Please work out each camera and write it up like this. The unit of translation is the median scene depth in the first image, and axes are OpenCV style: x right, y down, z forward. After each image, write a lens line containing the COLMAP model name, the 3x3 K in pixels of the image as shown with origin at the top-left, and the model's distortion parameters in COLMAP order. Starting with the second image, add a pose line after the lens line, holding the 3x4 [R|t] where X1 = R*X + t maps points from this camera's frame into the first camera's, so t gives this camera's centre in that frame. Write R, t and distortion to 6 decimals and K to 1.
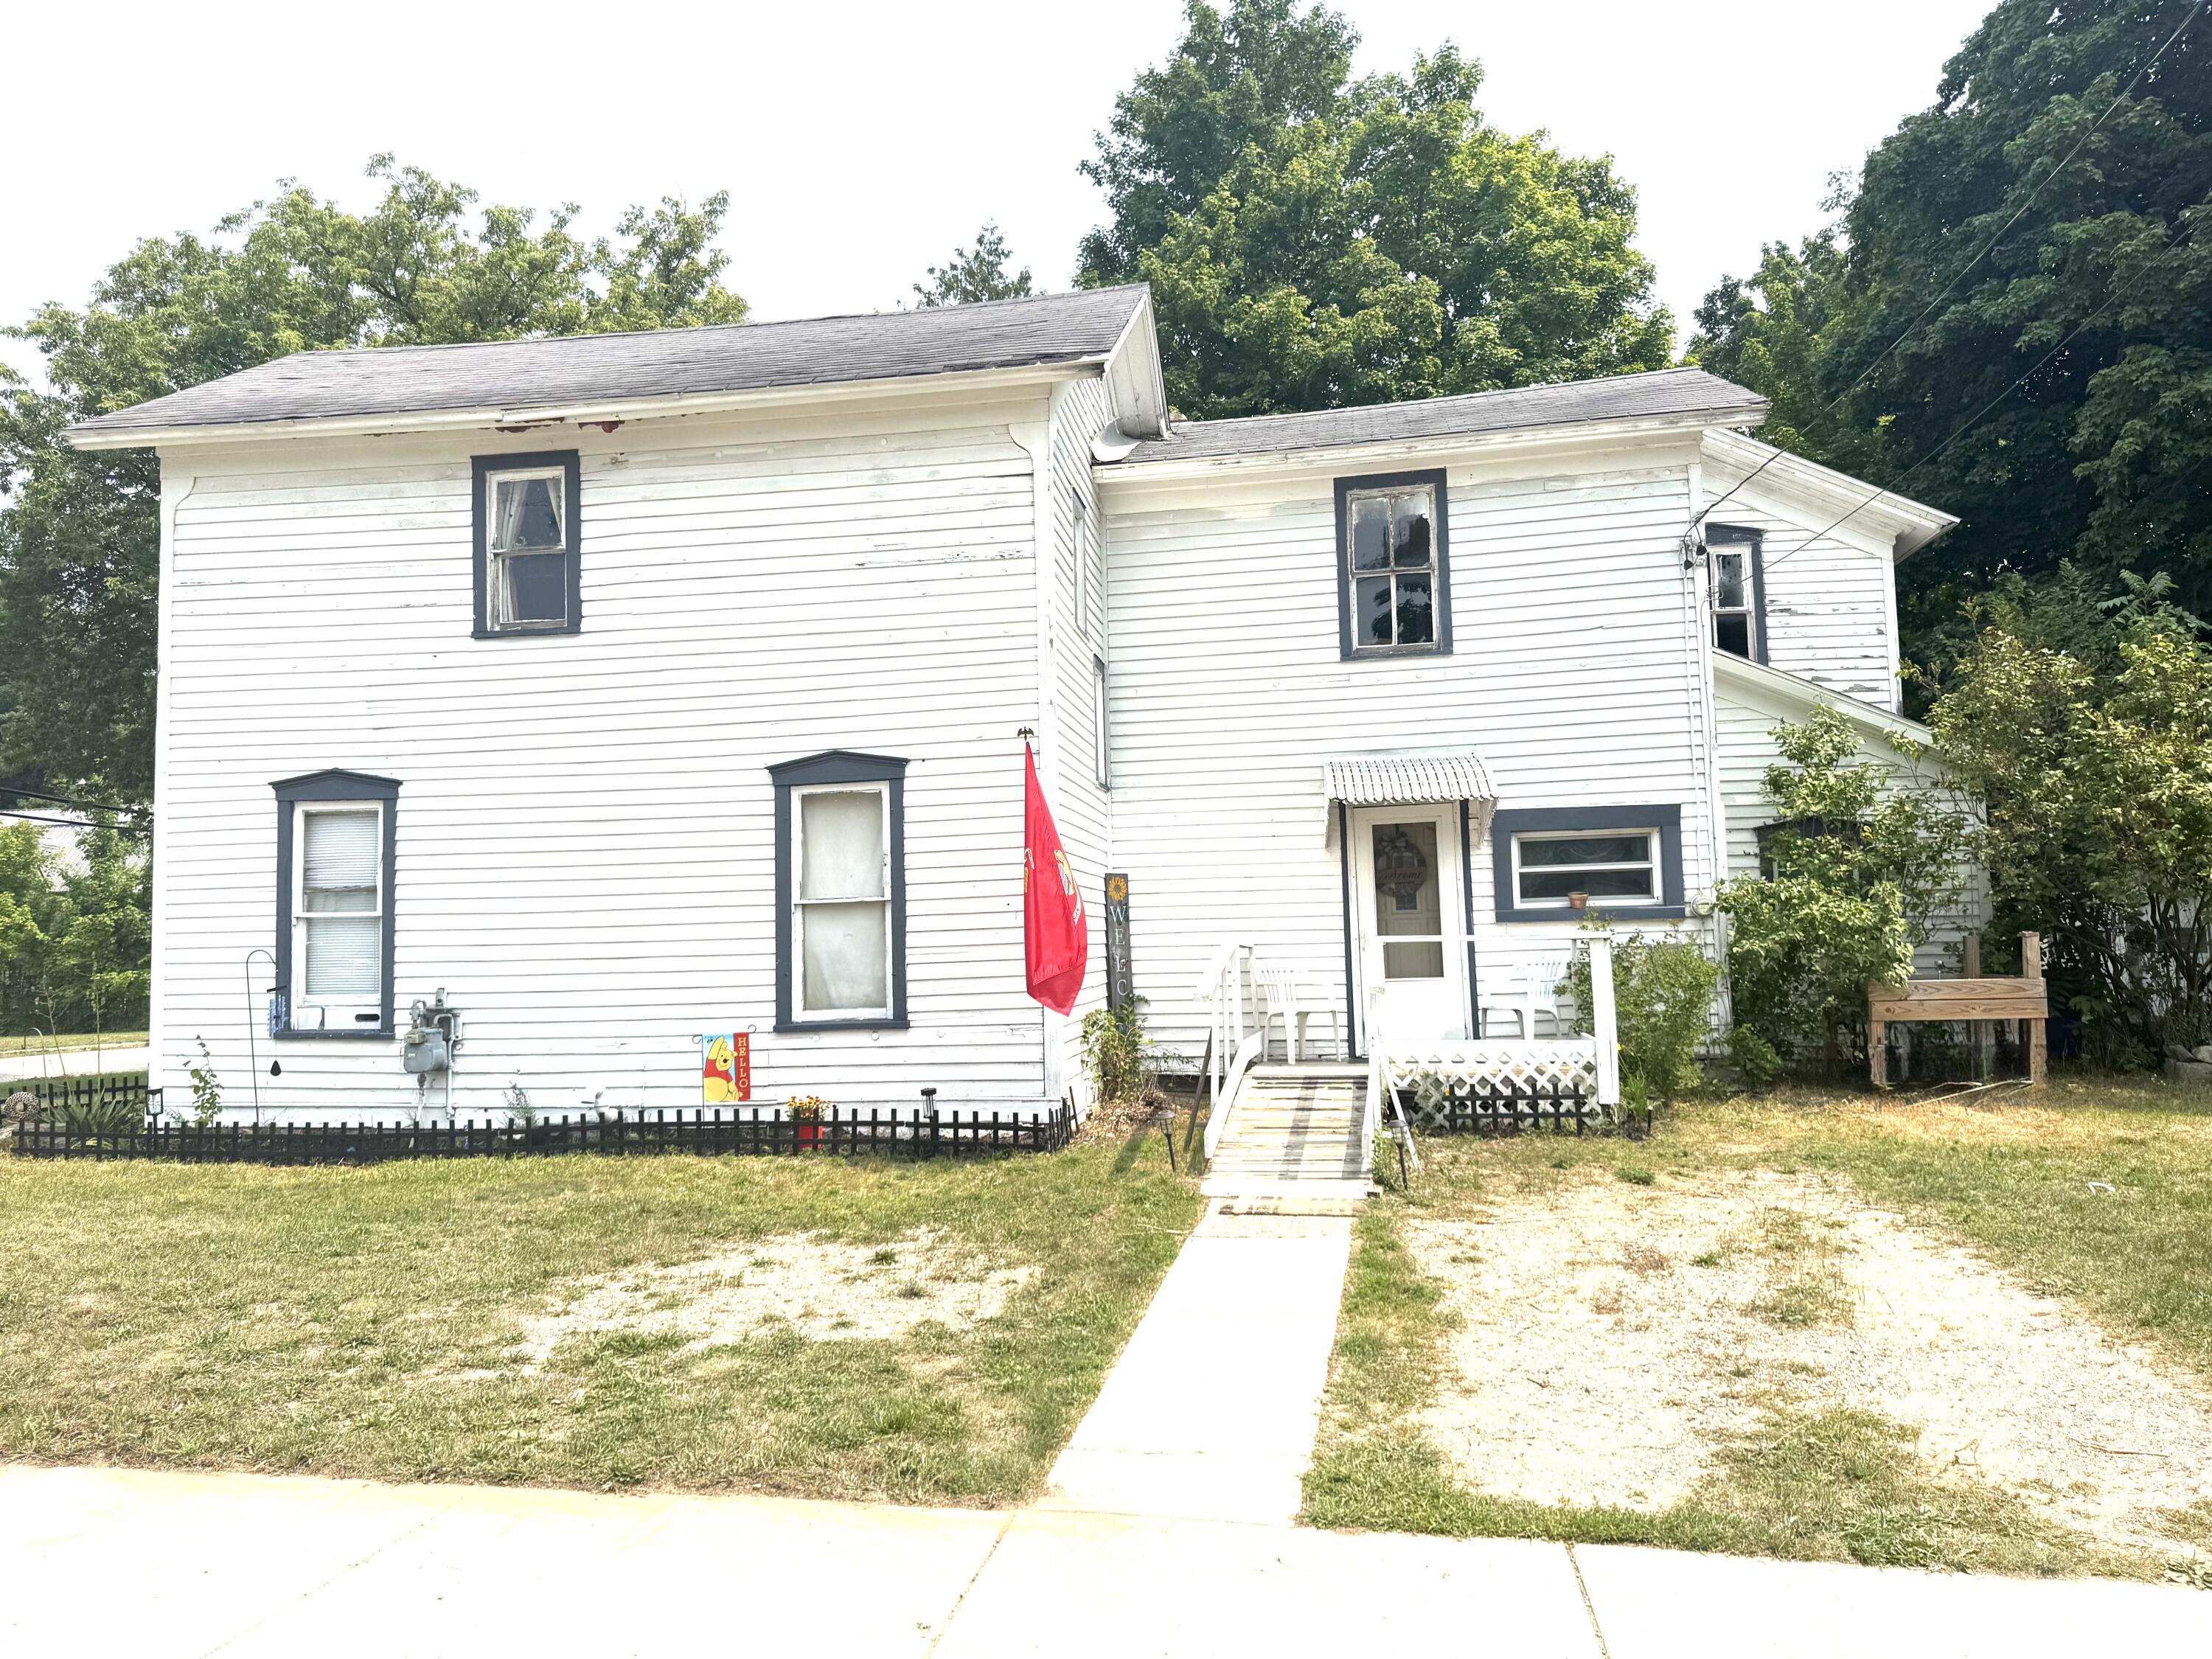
lens RADIAL K [[1592.7, 0, 1136.6], [0, 1592.7, 839.1], [0, 0, 1]] dist [0.072996, -0.087174]
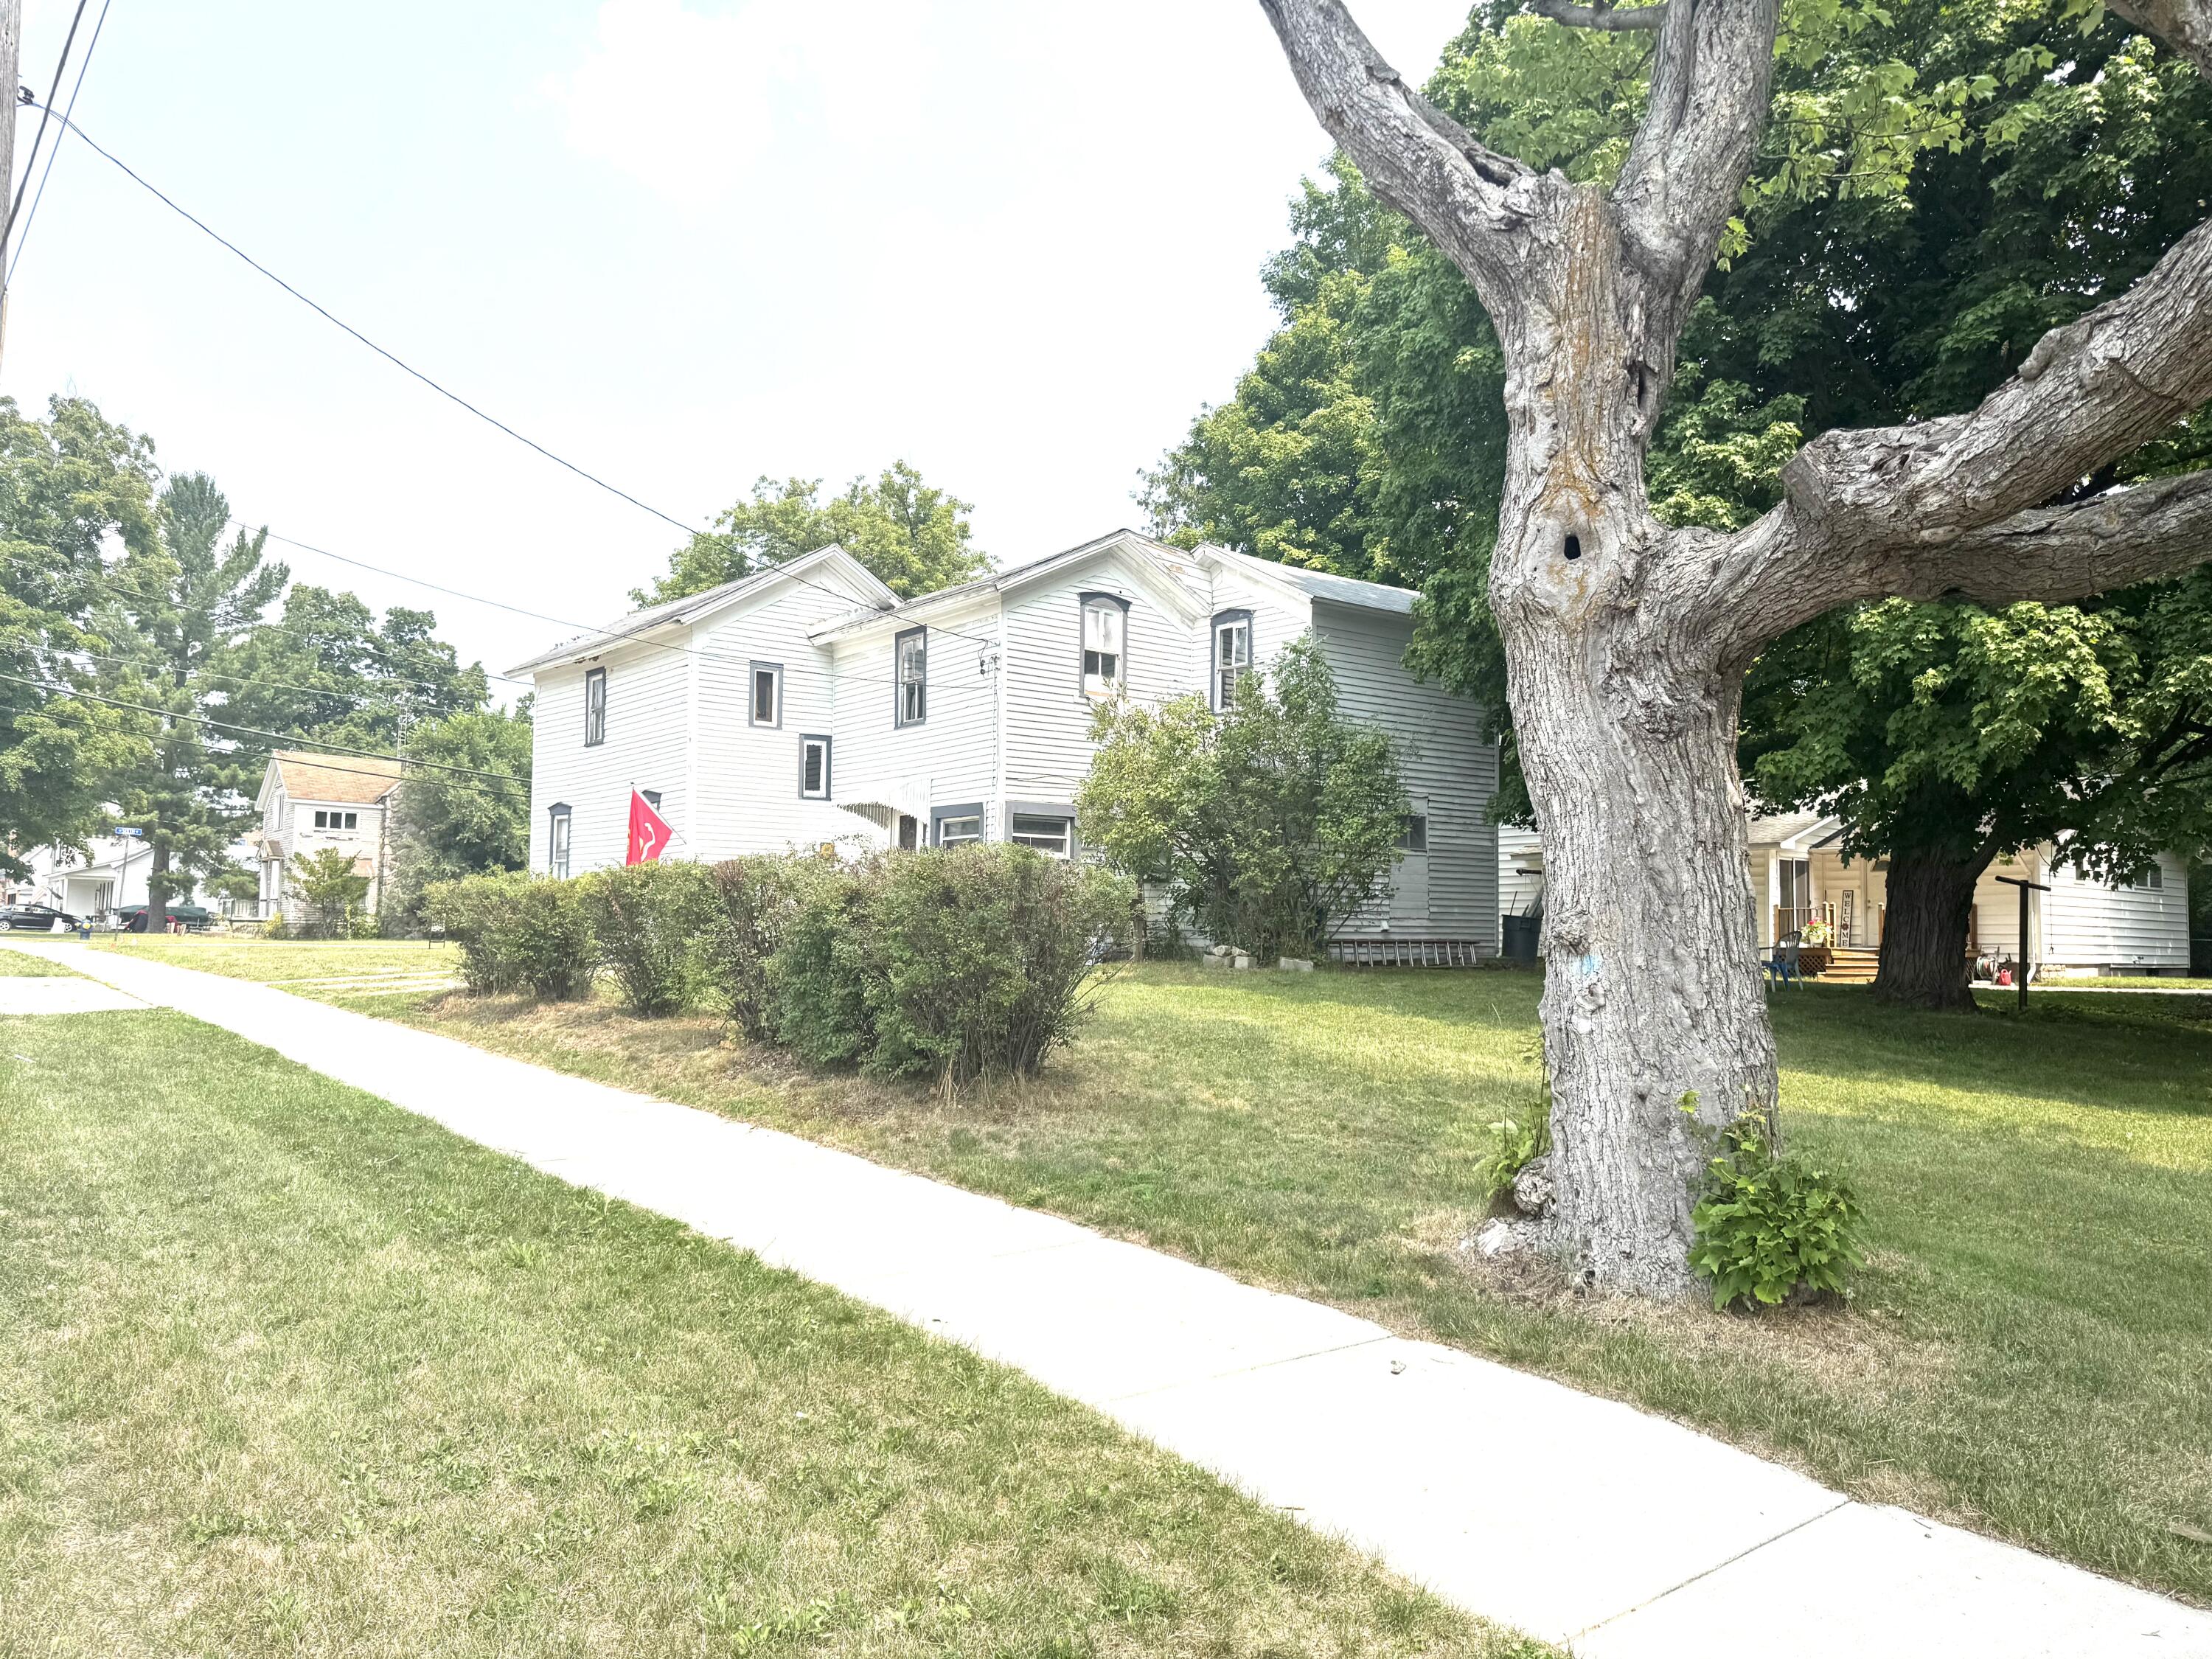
lens RADIAL K [[1592.7, 0, 1136.6], [0, 1592.7, 839.1], [0, 0, 1]] dist [0.072996, -0.087174]
pose [[0.756025, -0.008874, -0.654483, 1.591463], [0.019423, 0.999772, 0.008881, 0.006988], [0.654255, -0.019426, 0.756025, -0.245769]]
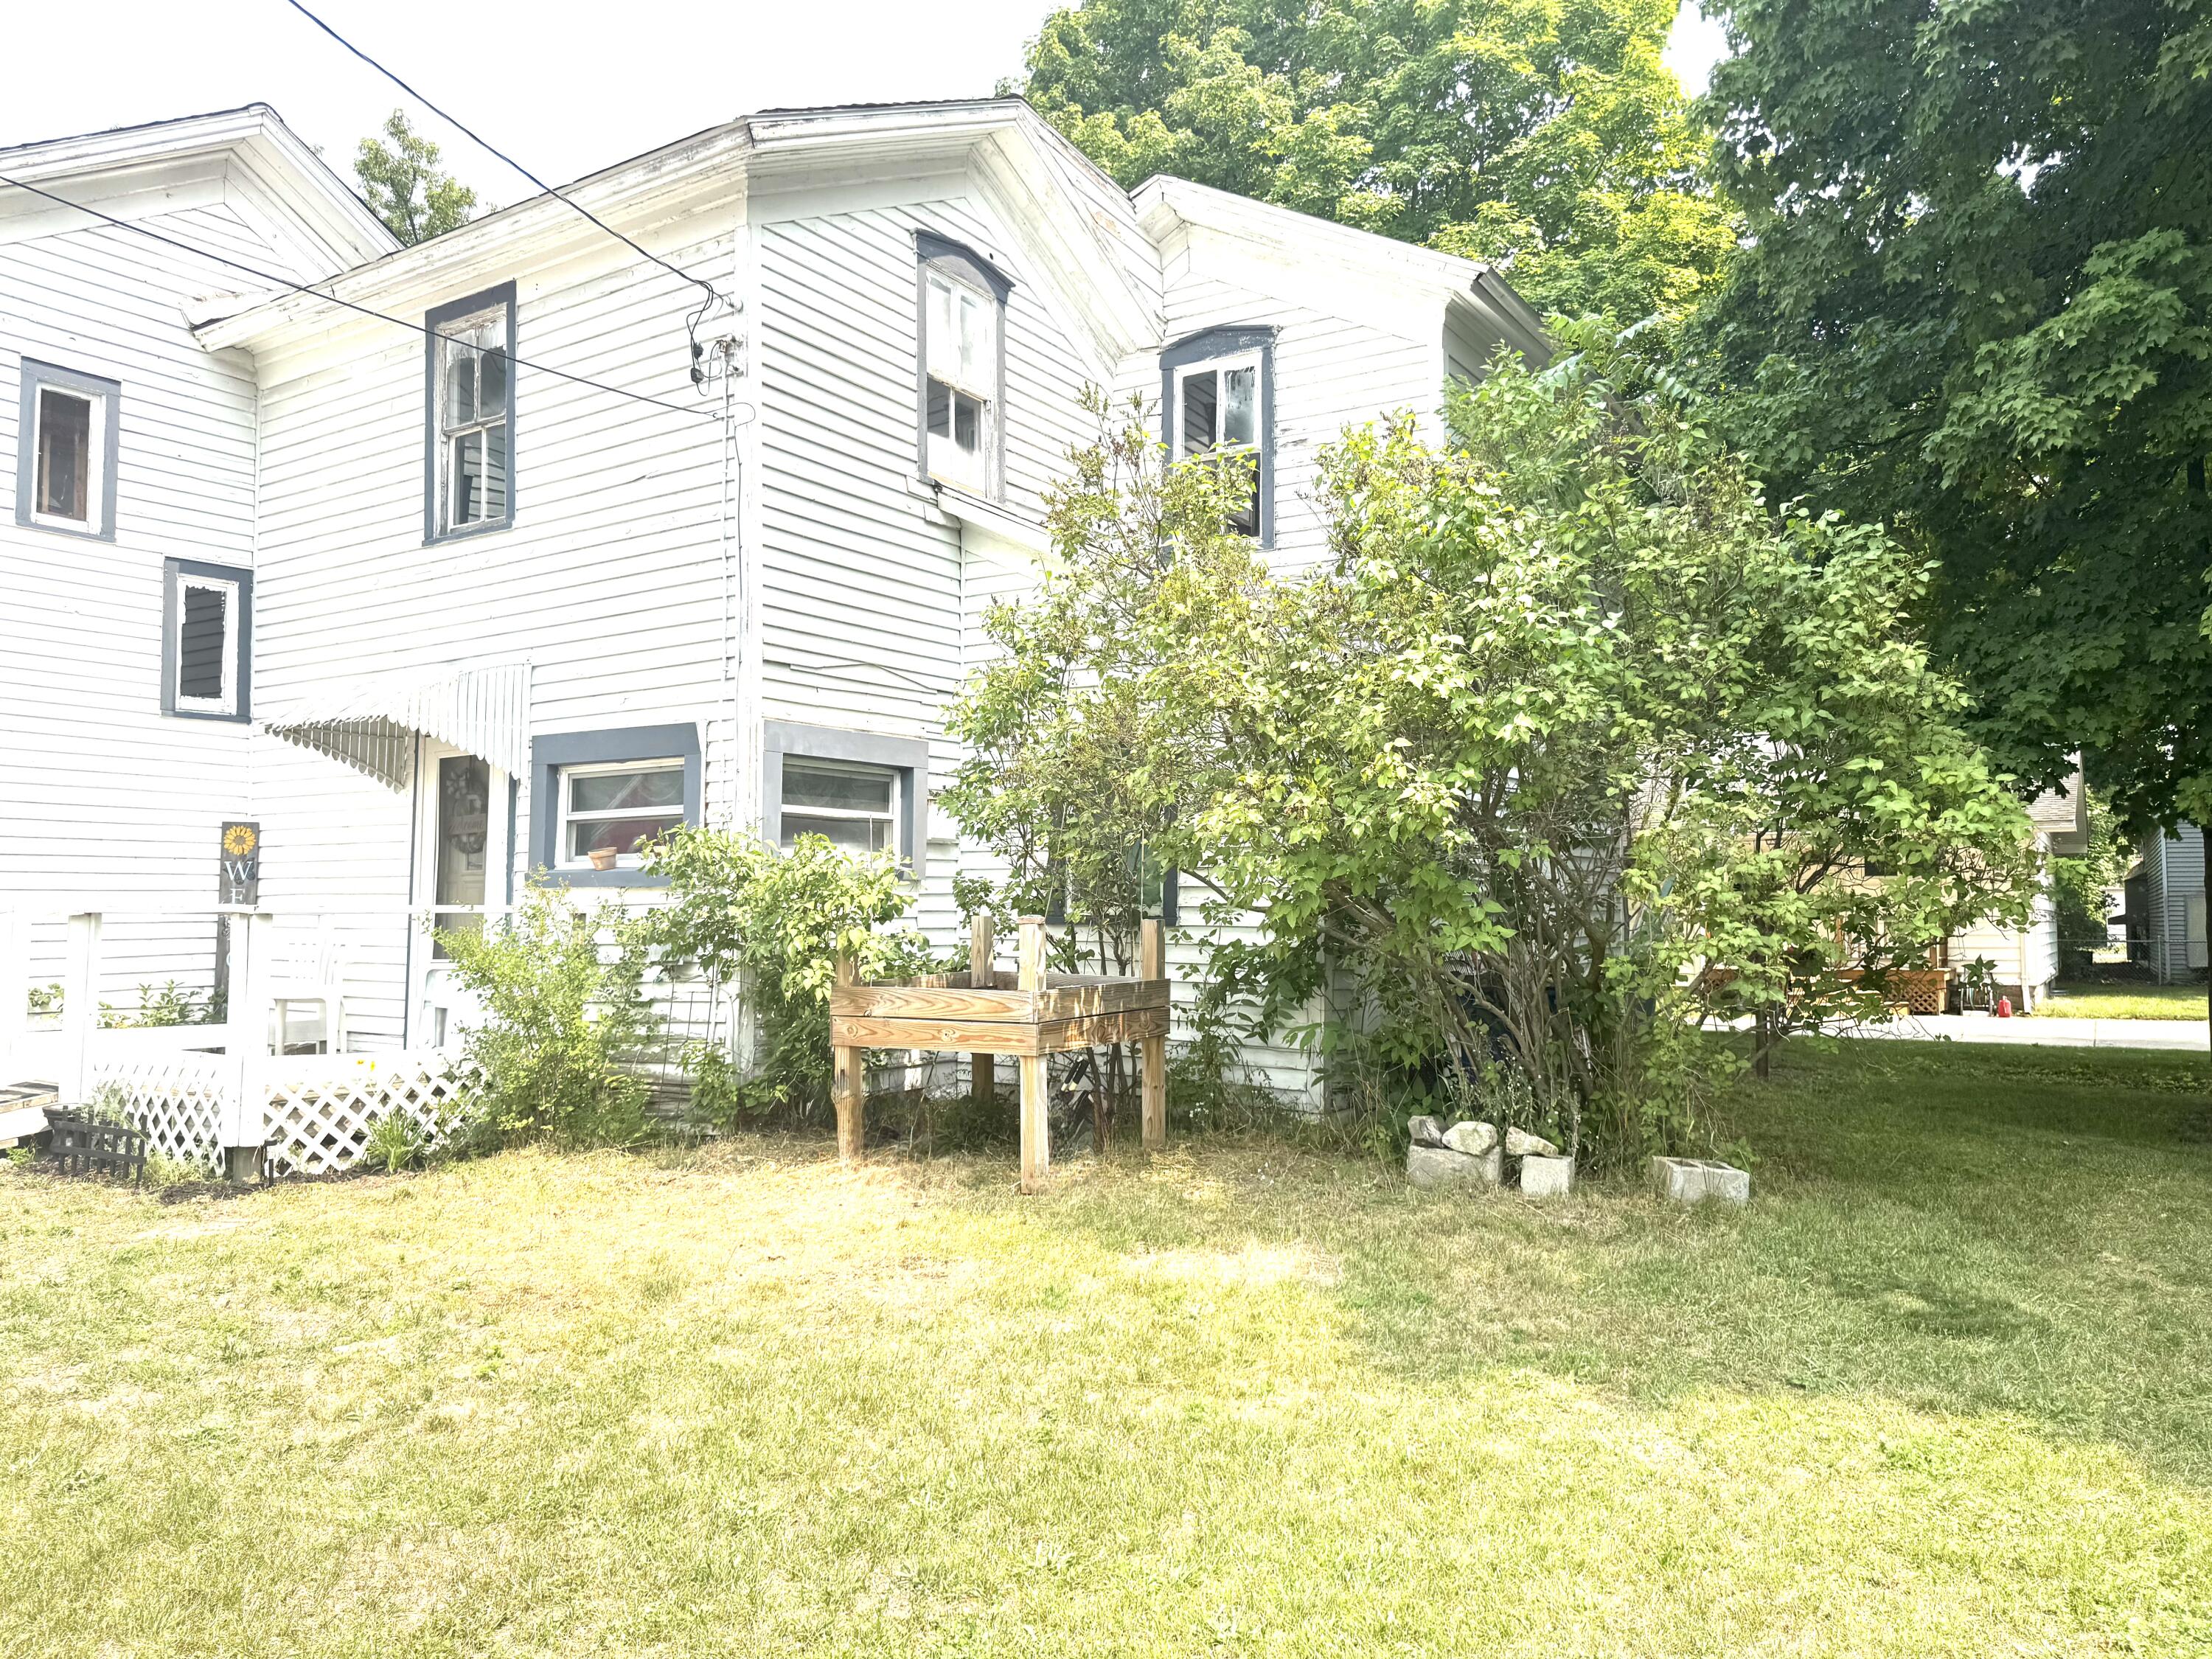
lens RADIAL K [[1592.7, 0, 1136.6], [0, 1592.7, 839.1], [0, 0, 1]] dist [0.072996, -0.087174]
pose [[0.918398, 0.004124, -0.395637, 0.759311], [0.007318, 0.999598, 0.027406, 0.010862], [0.395590, -0.028065, 0.917998, 0.418728]]
